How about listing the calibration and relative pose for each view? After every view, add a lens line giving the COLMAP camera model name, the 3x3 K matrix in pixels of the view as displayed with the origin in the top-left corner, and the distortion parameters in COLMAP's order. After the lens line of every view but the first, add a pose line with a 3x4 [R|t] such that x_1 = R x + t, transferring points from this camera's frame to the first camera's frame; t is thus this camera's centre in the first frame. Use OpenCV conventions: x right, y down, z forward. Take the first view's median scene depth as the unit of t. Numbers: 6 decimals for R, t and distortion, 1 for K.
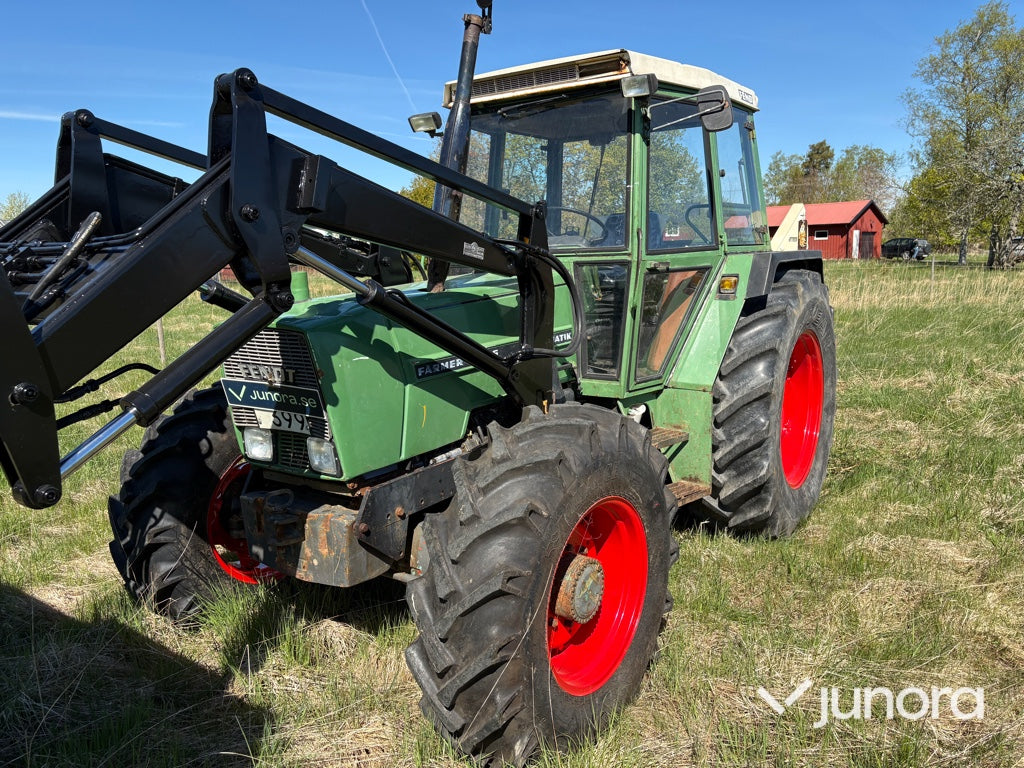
lens RADIAL K [[776.8, 0, 512.0], [0, 776.8, 384.0], [0, 0, 1]] dist [0.054330, -0.052430]
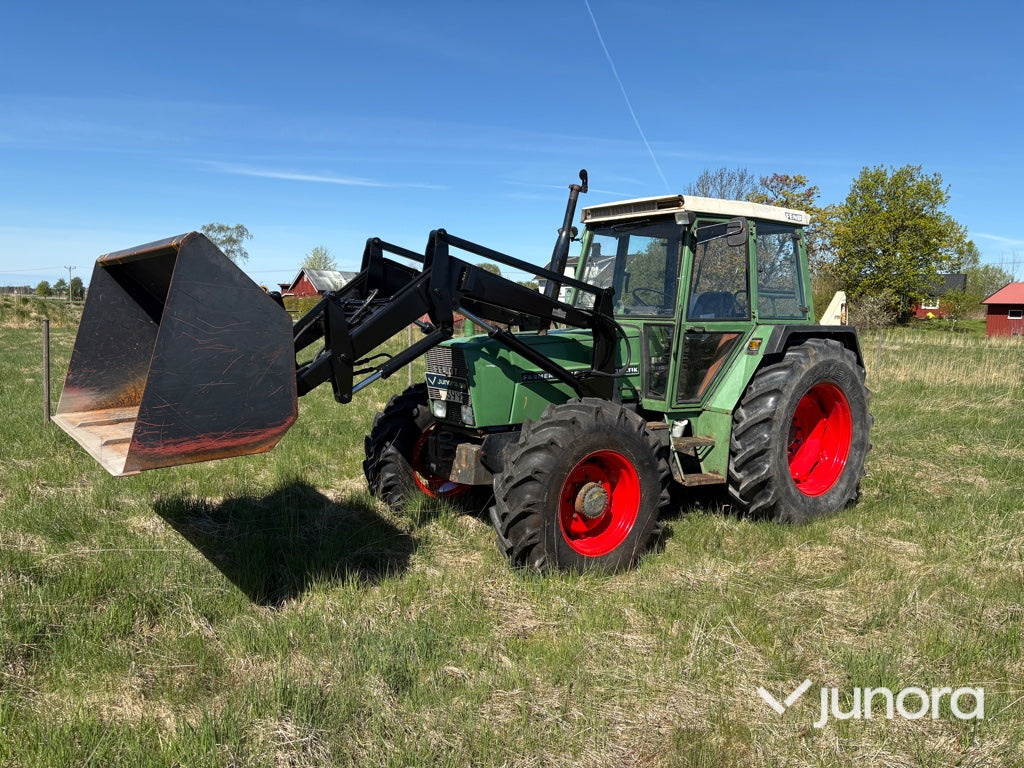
lens RADIAL K [[770.6, 0, 504.1], [0, 770.6, 389.4], [0, 0, 1]] dist [0.098159, -0.124732]
pose [[0.949567, 0.082685, -0.302465, 0.288844], [-0.102533, 0.993456, -0.050313, 0.081630], [0.296326, 0.078789, 0.951832, -0.550865]]
